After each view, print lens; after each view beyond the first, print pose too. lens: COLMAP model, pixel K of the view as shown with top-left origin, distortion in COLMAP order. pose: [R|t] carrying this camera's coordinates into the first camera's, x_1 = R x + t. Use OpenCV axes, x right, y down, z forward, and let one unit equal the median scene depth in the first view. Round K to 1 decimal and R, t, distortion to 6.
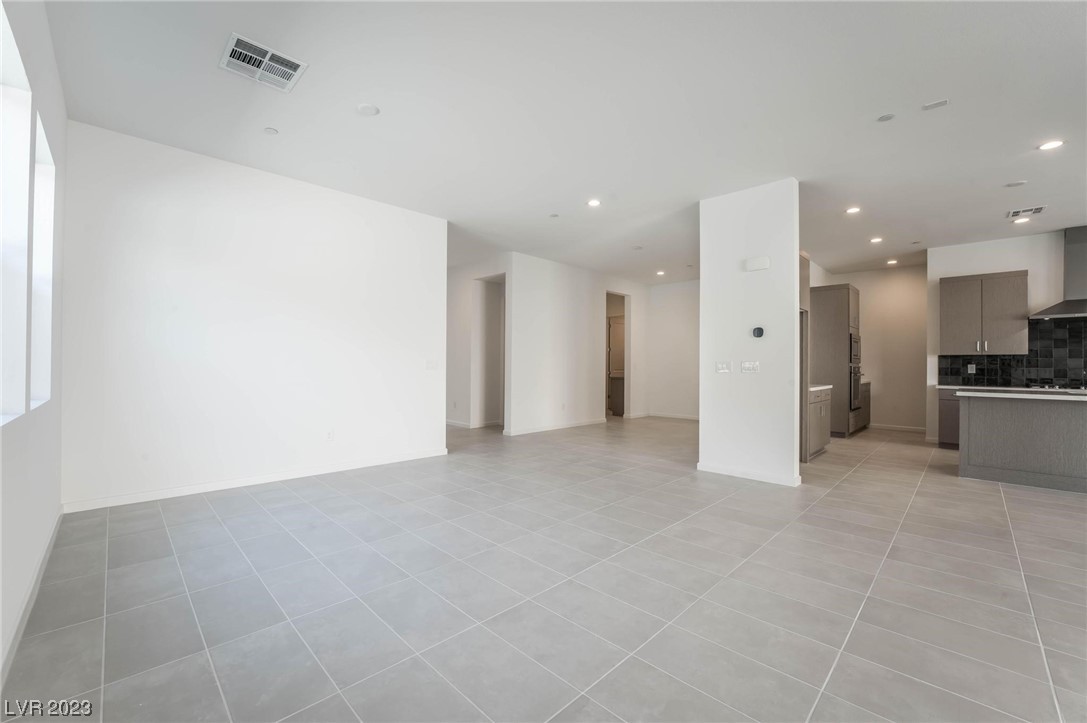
lens RADIAL K [[438.7, 0, 547.2], [0, 438.7, 365.2], [0, 0, 1]] dist [-0.024177, -0.001605]
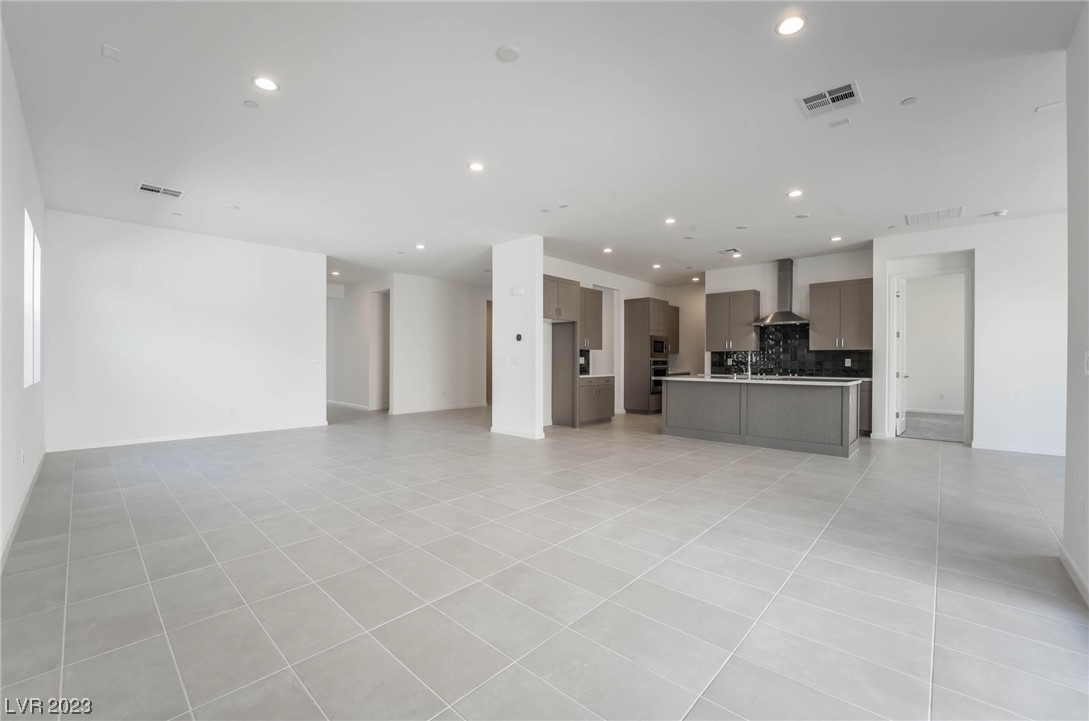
lens RADIAL K [[439.5, 0, 542.9], [0, 439.5, 363.0], [0, 0, 1]] dist [-0.024177, -0.001605]
pose [[0.999197, -0.003601, 0.039898, 0.385897], [0.003335, 0.999972, 0.006721, 0.001715], [-0.039921, -0.006583, 0.999181, -0.385411]]
